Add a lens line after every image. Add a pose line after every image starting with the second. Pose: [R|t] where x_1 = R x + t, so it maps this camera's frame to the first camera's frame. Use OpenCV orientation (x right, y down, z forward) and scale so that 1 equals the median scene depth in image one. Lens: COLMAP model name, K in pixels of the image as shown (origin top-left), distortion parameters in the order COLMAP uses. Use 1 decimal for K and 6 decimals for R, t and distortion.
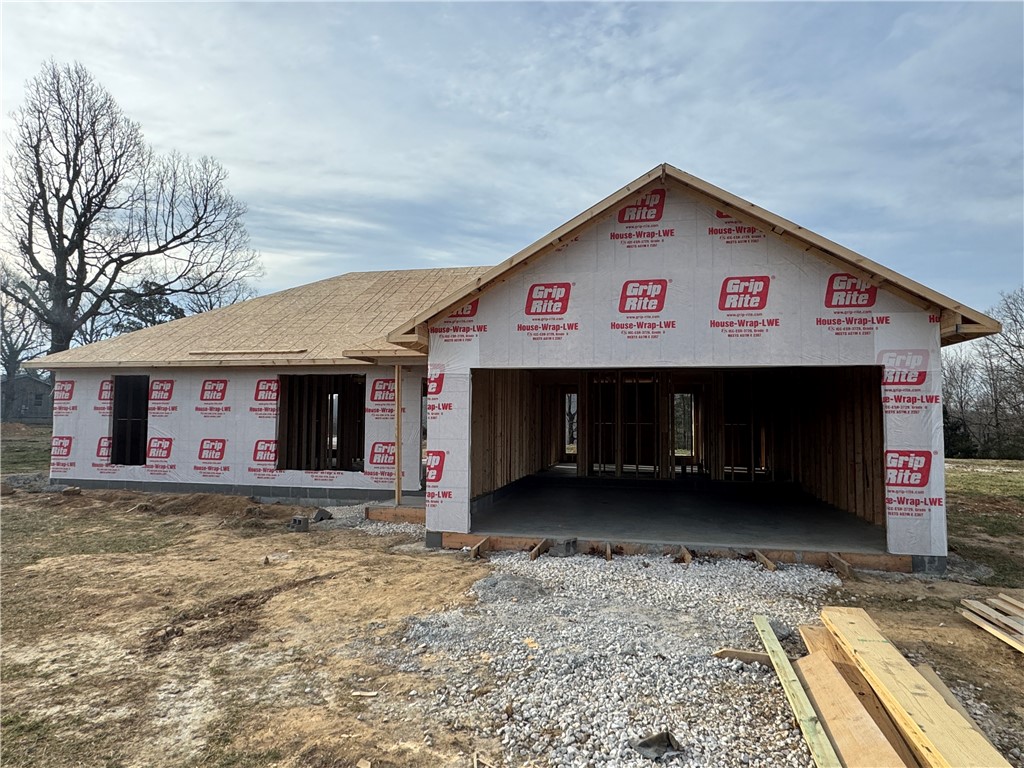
lens RADIAL K [[623.2, 0, 494.9], [0, 623.2, 393.9], [0, 0, 1]] dist [0.003141, -0.006903]
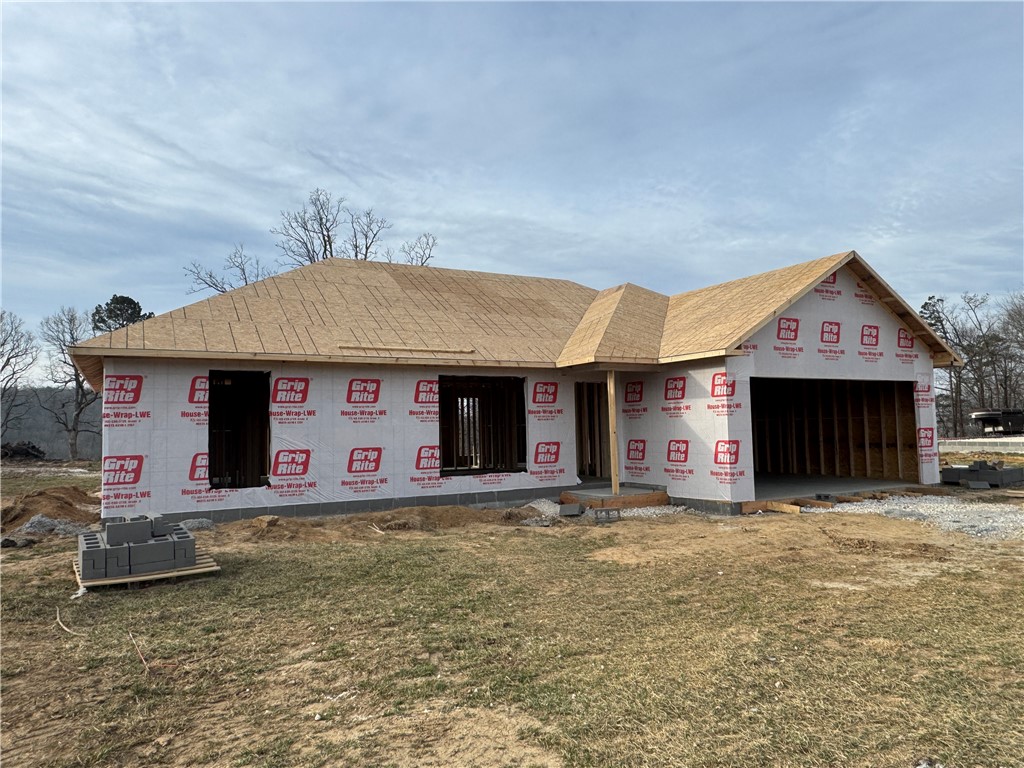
lens RADIAL K [[704.3, 0, 478.2], [0, 704.3, 402.2], [0, 0, 1]] dist [0.000436, -0.012036]
pose [[0.758408, -0.000956, 0.651780, -0.988961], [-0.001483, 0.999994, 0.003192, 0.006132], [-0.651779, -0.003387, 0.758402, 0.165192]]
